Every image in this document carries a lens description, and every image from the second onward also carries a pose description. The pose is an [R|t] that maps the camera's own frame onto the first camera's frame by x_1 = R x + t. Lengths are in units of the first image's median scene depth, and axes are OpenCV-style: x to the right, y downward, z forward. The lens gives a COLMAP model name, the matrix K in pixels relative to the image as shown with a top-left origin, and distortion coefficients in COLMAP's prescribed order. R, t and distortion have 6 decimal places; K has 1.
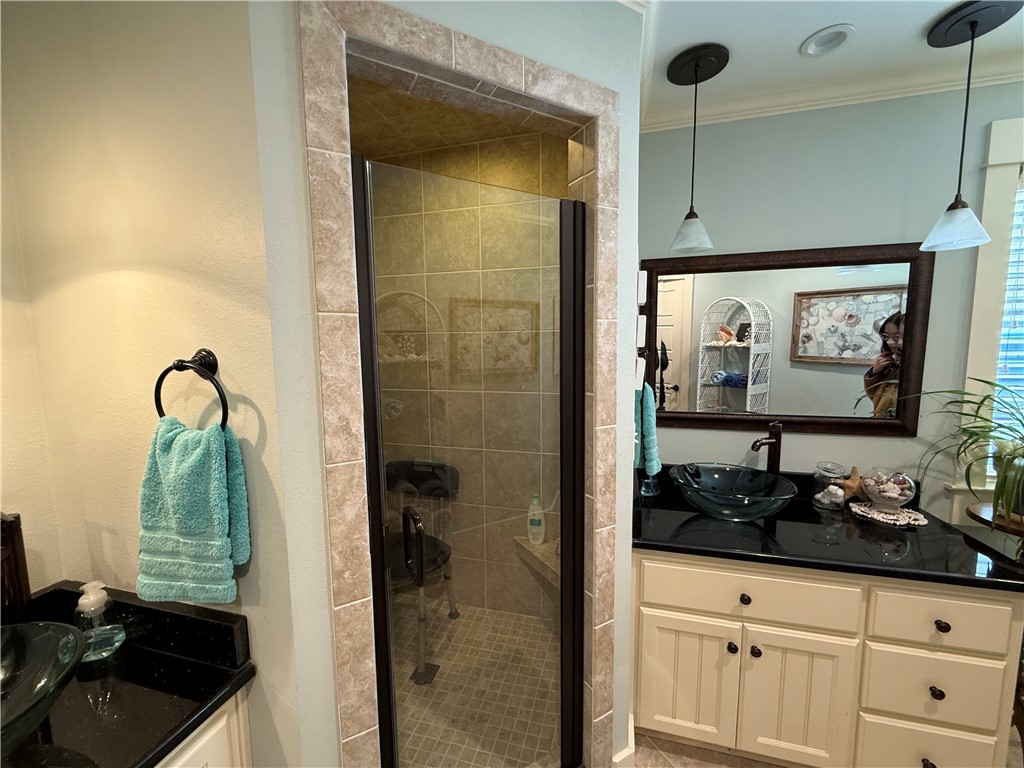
lens RADIAL K [[407.4, 0, 510.0], [0, 407.4, 385.9], [0, 0, 1]] dist [-0.000111, 0.000080]
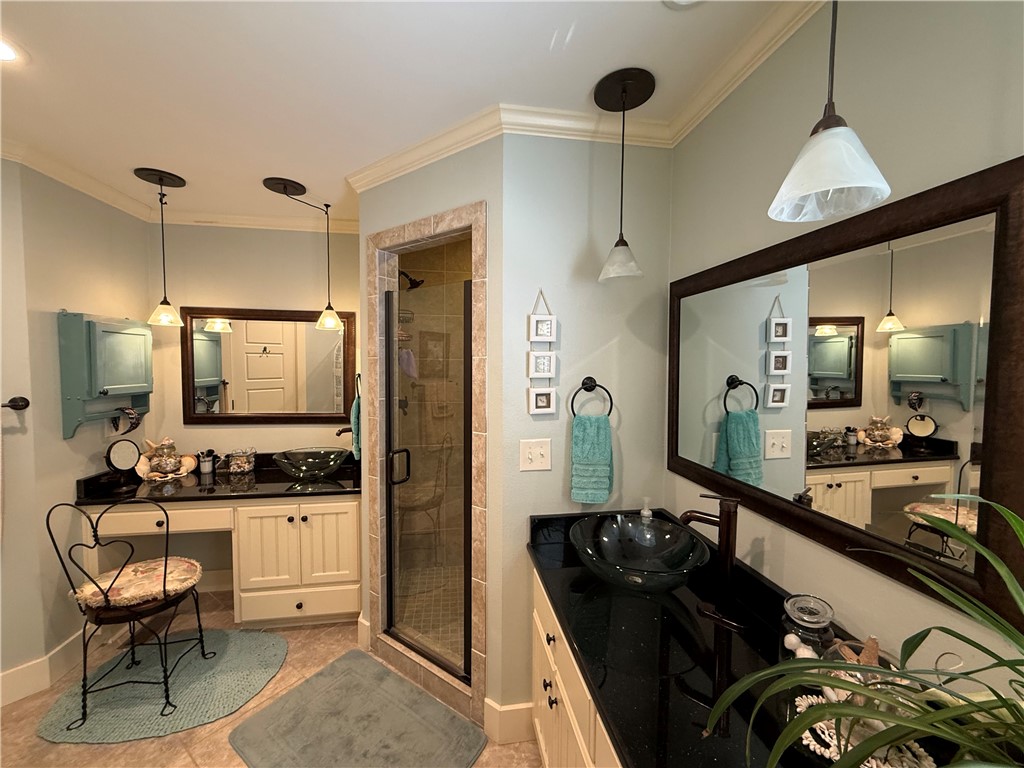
lens RADIAL K [[407.4, 0, 510.0], [0, 407.4, 385.9], [0, 0, 1]] dist [-0.000111, 0.000080]
pose [[0.414167, 0.064307, -0.907926, 1.418871], [-0.105754, 0.994145, 0.022172, -0.094184], [0.904036, 0.086833, 0.418543, 0.459681]]
